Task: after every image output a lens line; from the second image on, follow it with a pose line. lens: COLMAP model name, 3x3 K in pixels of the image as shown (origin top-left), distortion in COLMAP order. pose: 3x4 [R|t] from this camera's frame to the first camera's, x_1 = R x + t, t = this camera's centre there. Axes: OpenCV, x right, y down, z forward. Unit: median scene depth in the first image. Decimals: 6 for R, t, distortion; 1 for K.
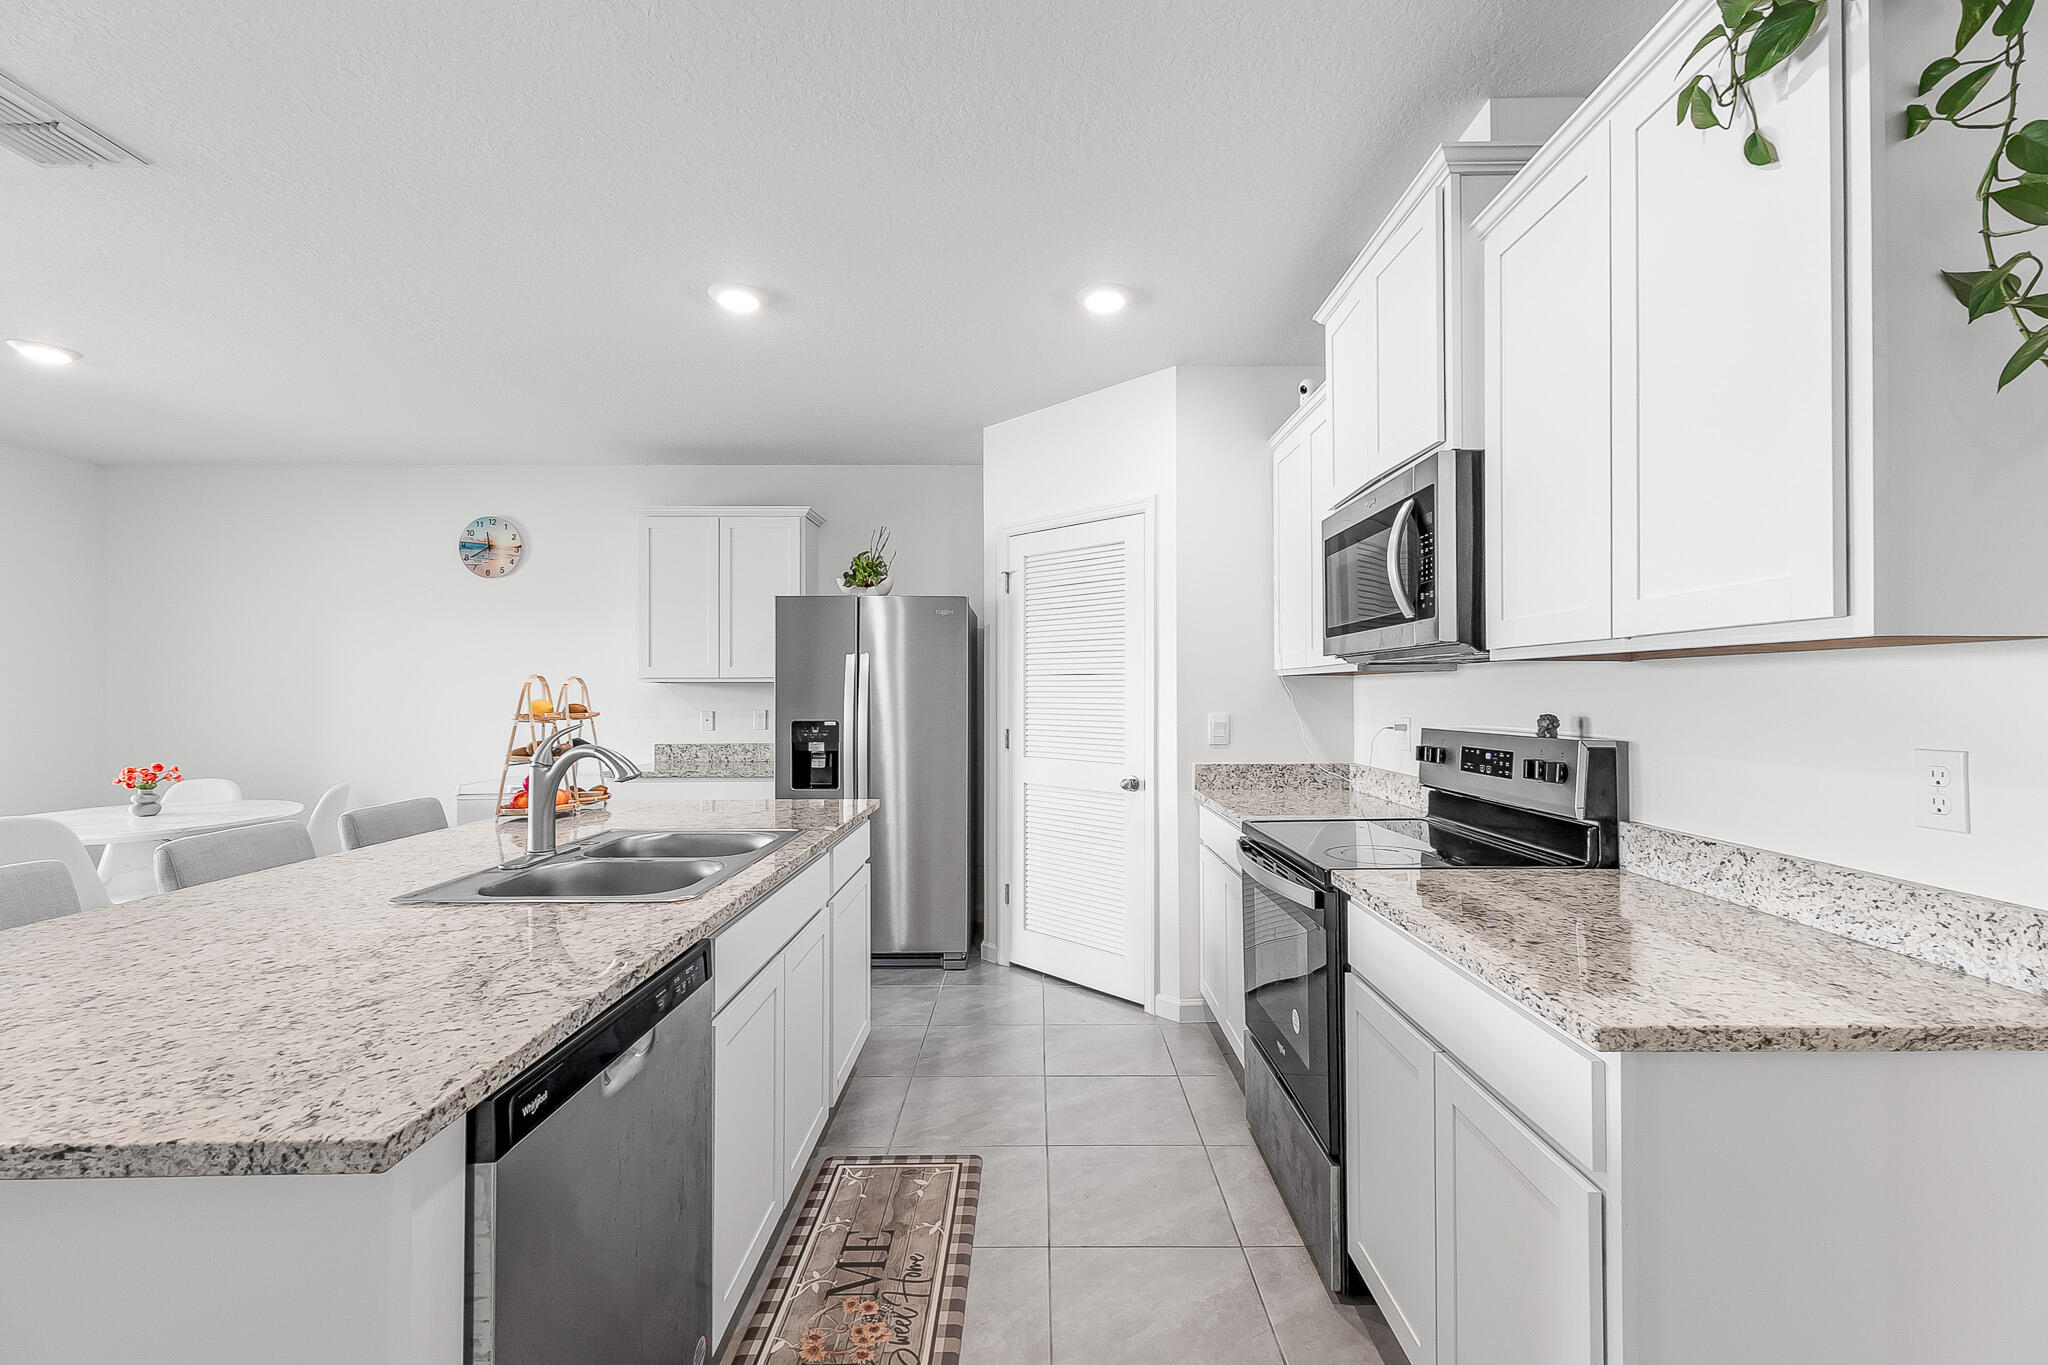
lens RADIAL K [[861.5, 0, 1035.9], [0, 861.5, 684.0], [0, 0, 1]] dist [0.010453, 0.000030]
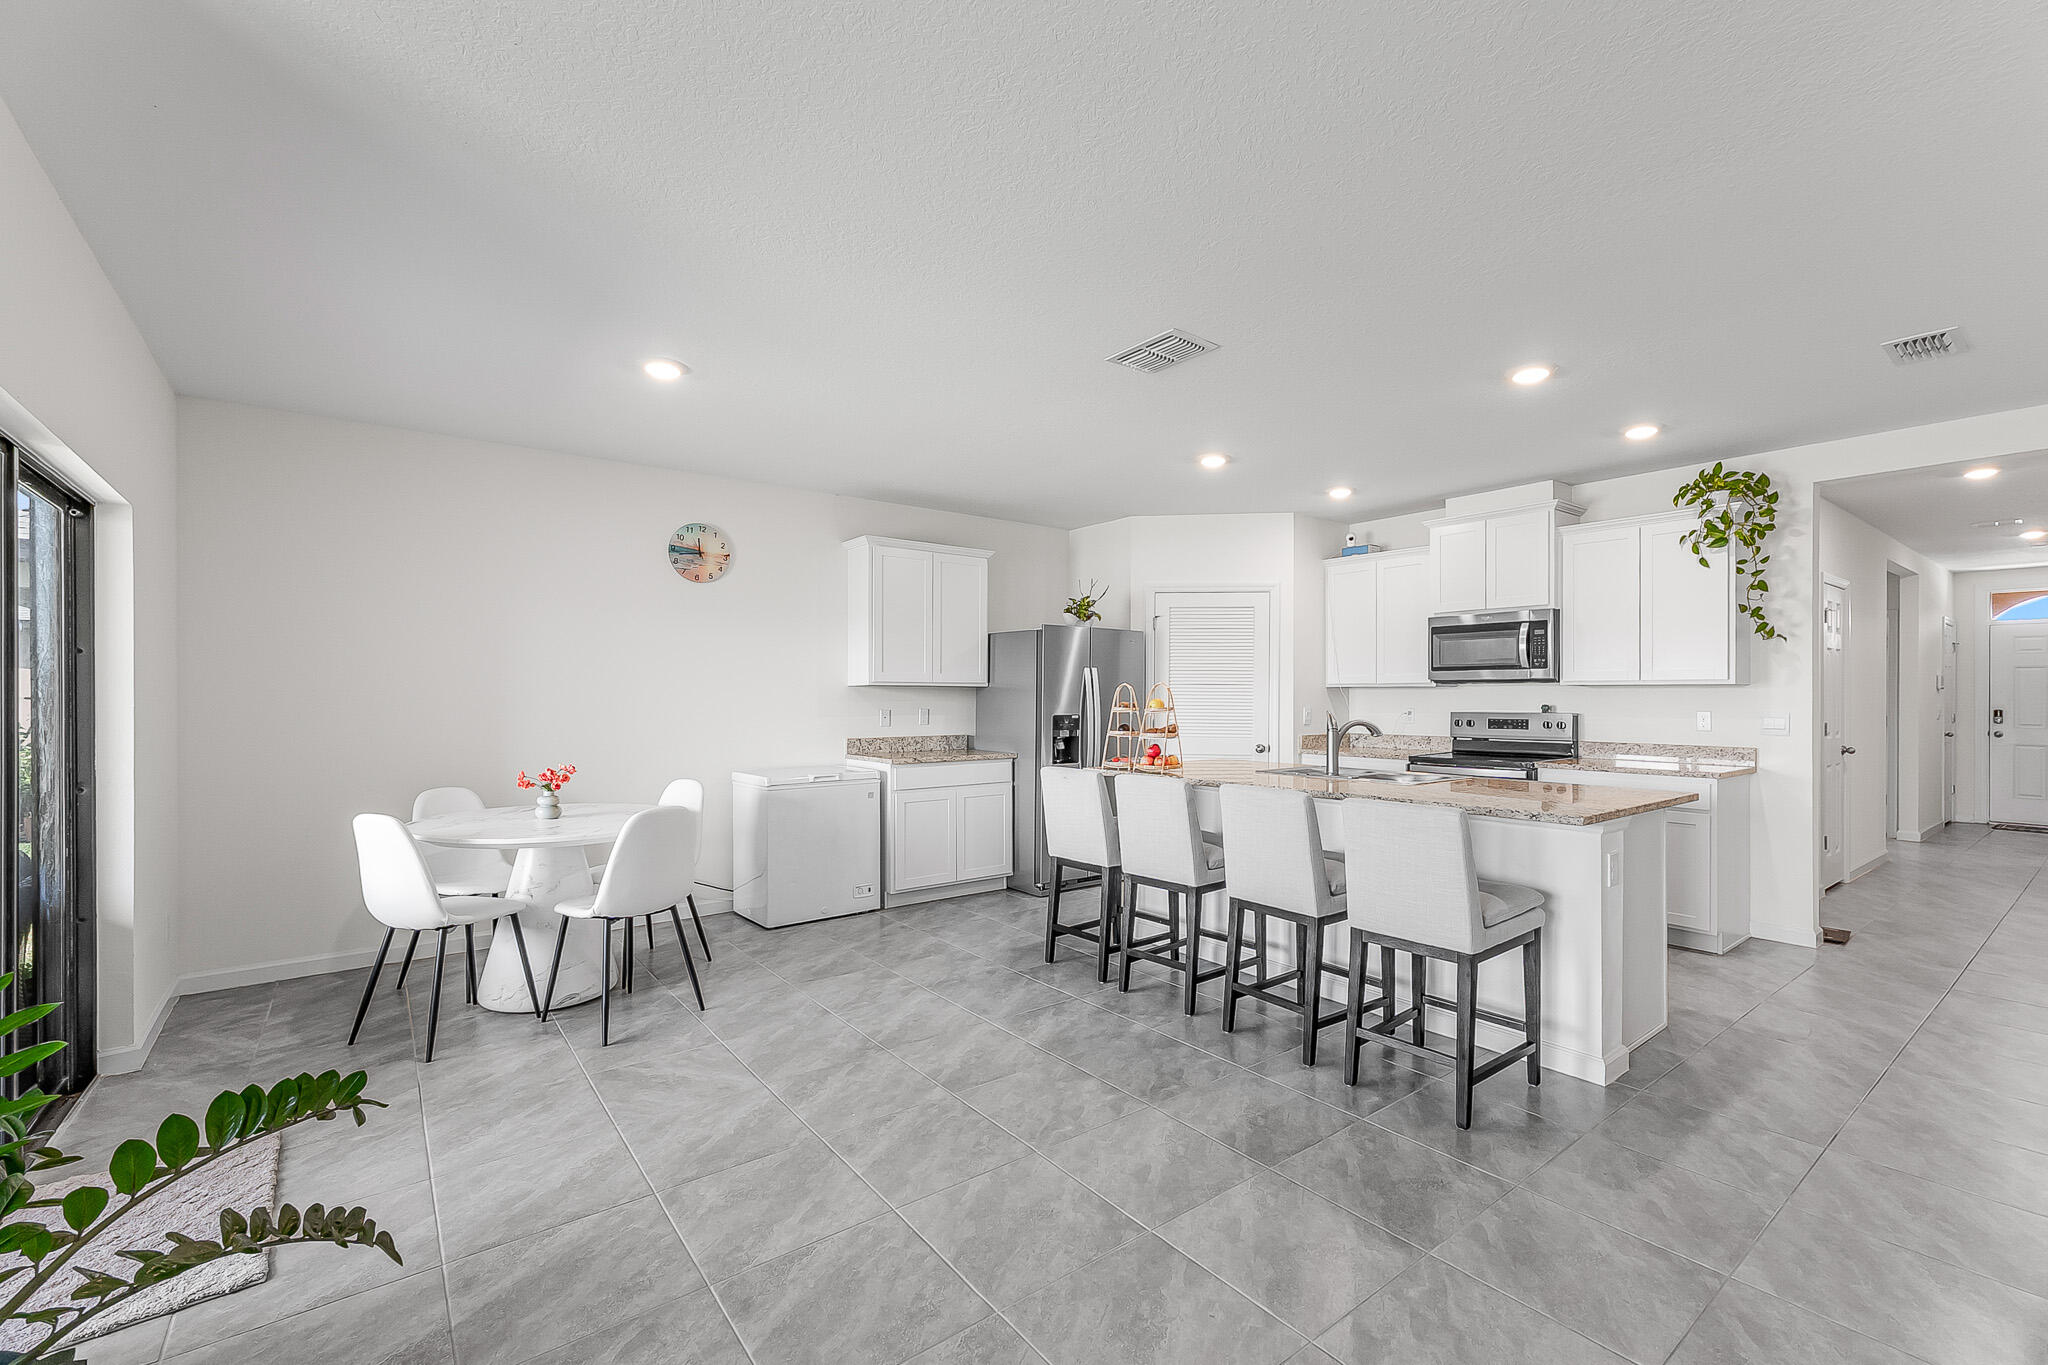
lens RADIAL K [[866.6, 0, 1044.3], [0, 866.6, 689.9], [0, 0, 1]] dist [0.007826, -0.000066]
pose [[0.792055, 0.007277, 0.610406, -1.310612], [-0.009830, 0.999951, 0.000834, 0.001381], [-0.610370, -0.006661, 0.792088, -0.107913]]
